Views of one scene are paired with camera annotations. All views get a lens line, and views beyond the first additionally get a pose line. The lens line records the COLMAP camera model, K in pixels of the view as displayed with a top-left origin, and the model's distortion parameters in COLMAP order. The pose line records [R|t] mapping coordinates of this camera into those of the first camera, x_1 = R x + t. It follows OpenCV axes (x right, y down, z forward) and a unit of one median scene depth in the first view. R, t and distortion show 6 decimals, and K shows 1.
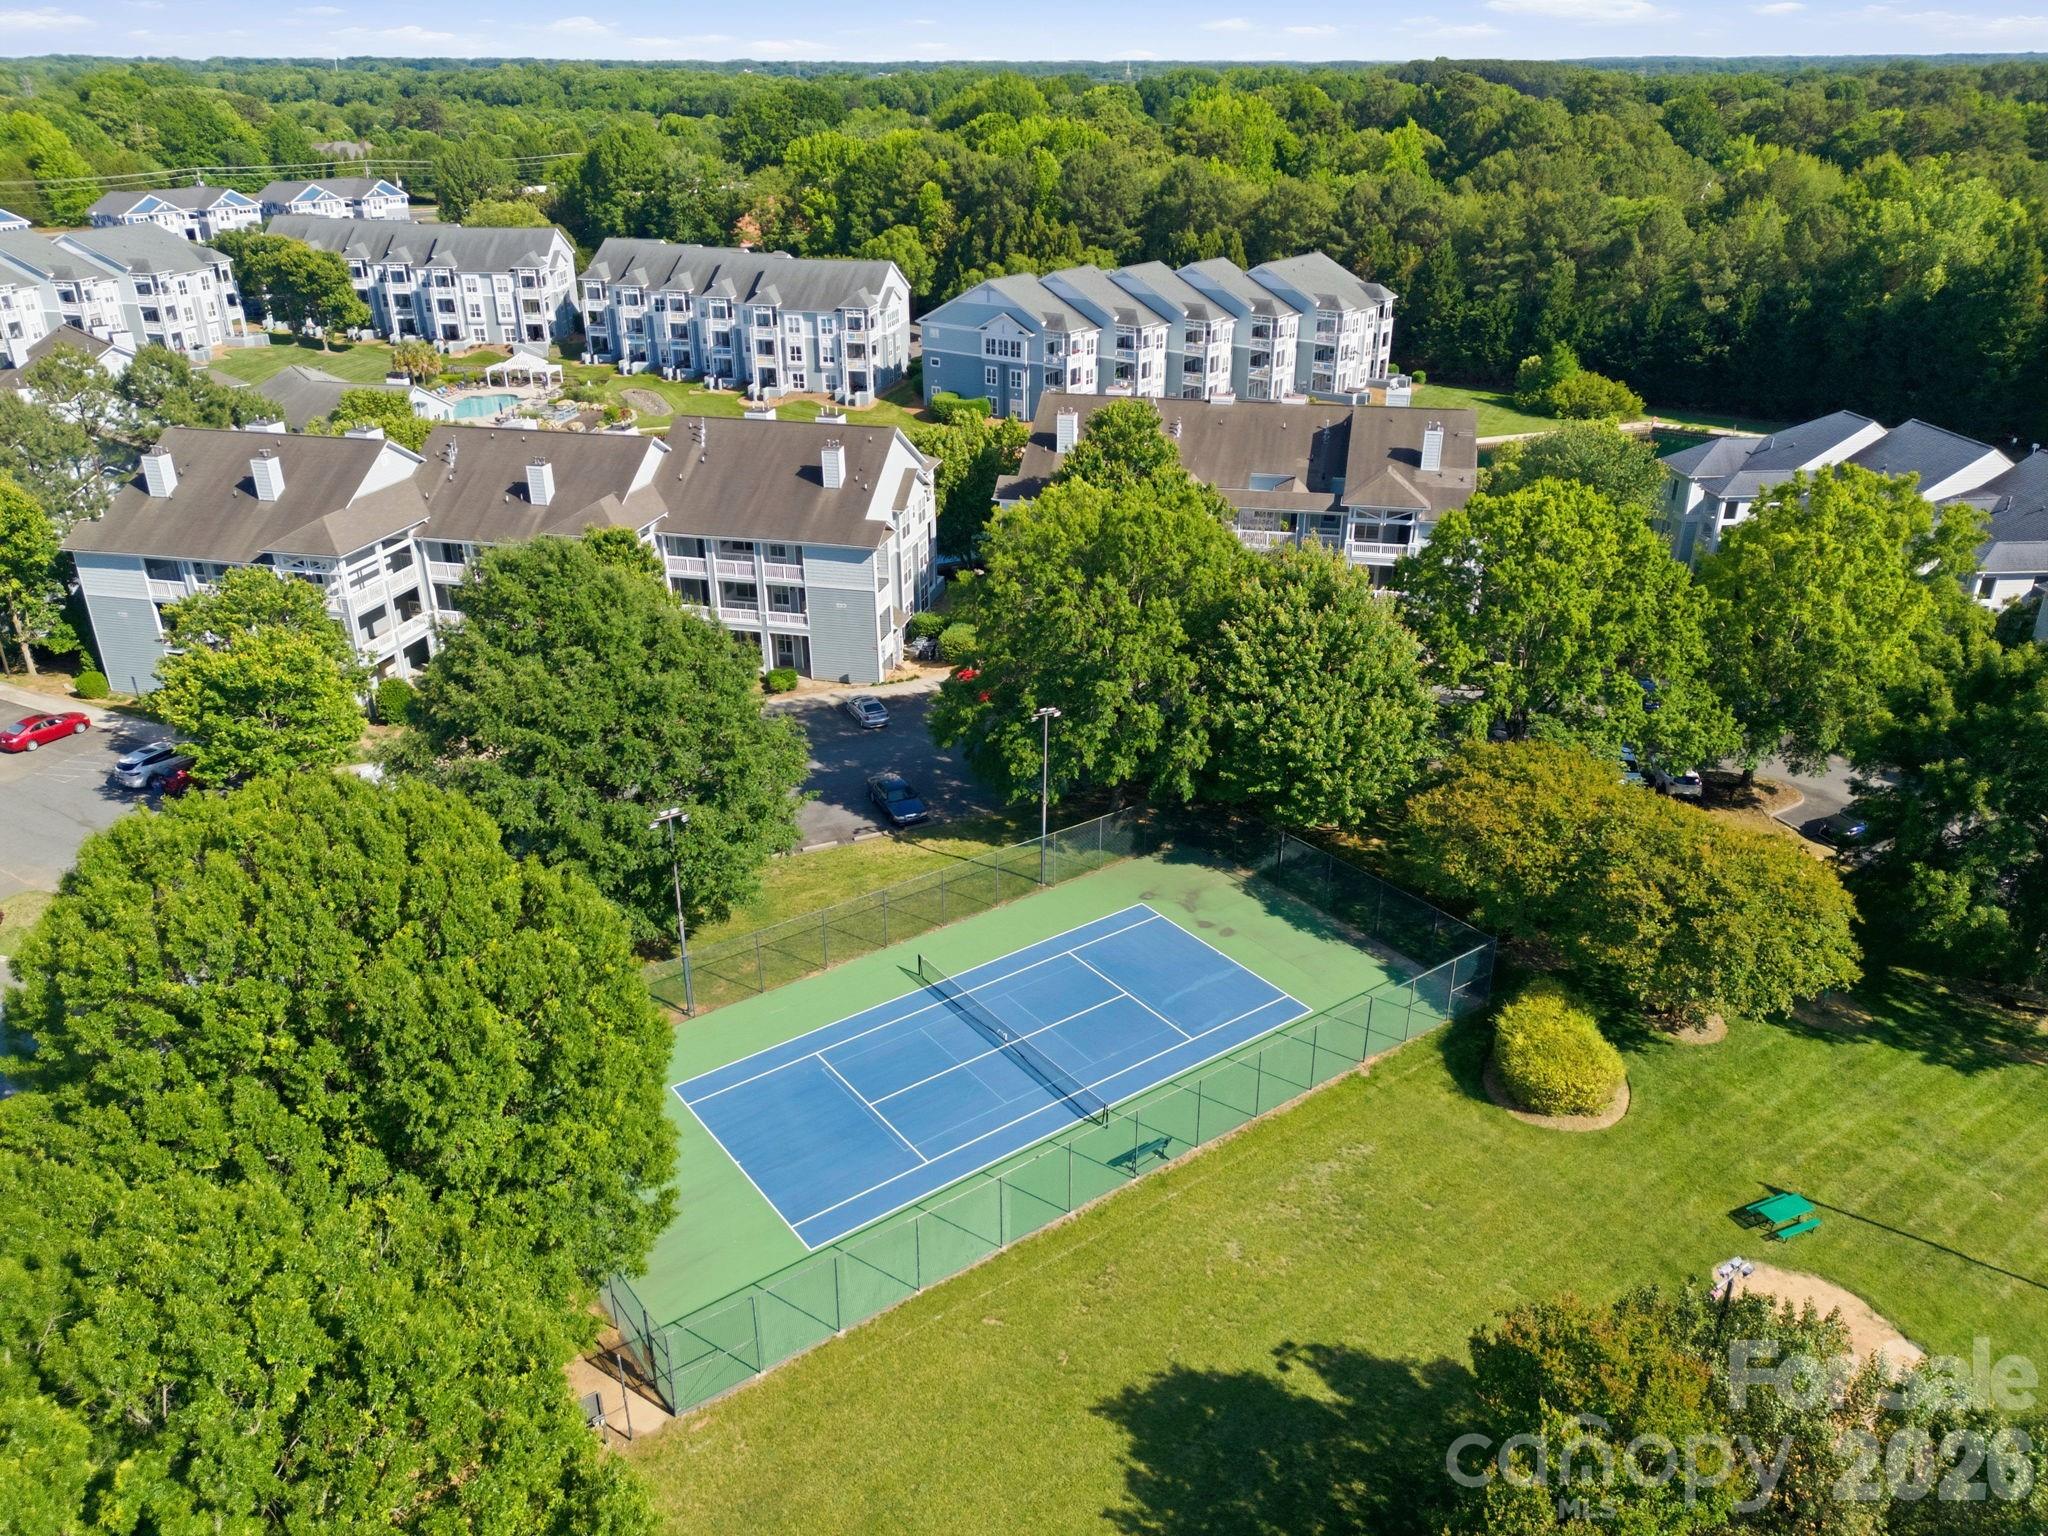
lens RADIAL K [[1492.0, 0, 1028.6], [0, 1492.0, 767.5], [0, 0, 1]] dist [0.079497, -0.087133]
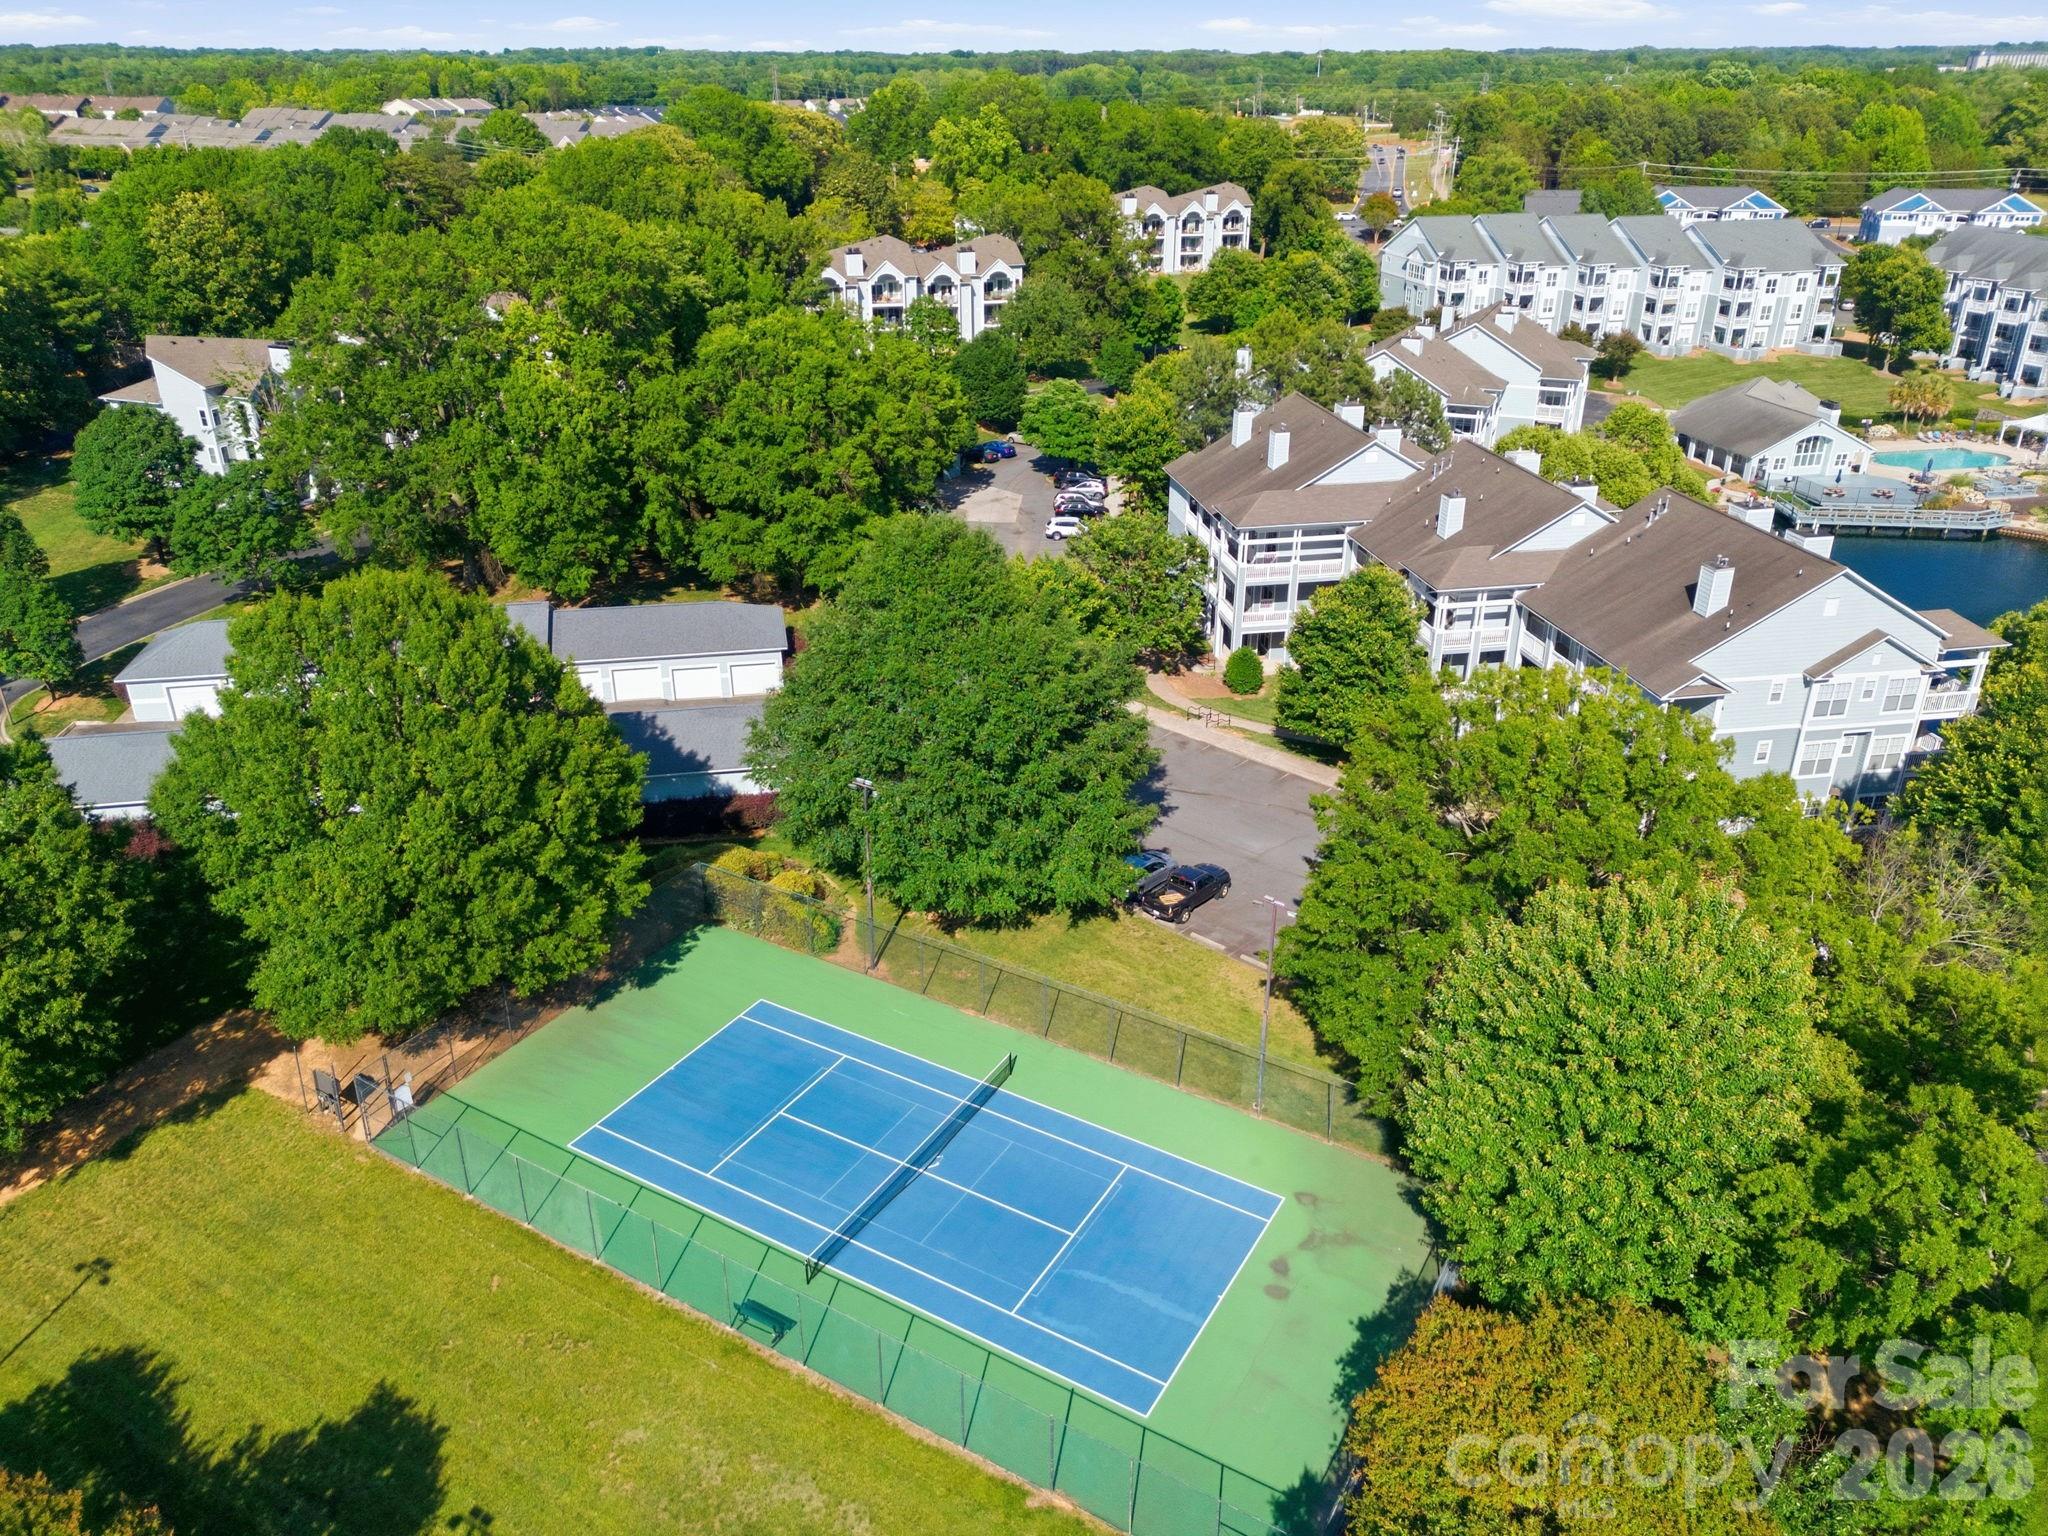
lens RADIAL K [[1492.0, 0, 1028.6], [0, 1492.0, 767.5], [0, 0, 1]] dist [0.079497, -0.087133]
pose [[0.385497, 0.390892, -0.835821, 0.605704], [-0.385988, 0.891084, 0.238712, -0.244172], [0.838097, 0.230594, 0.494389, 0.500610]]
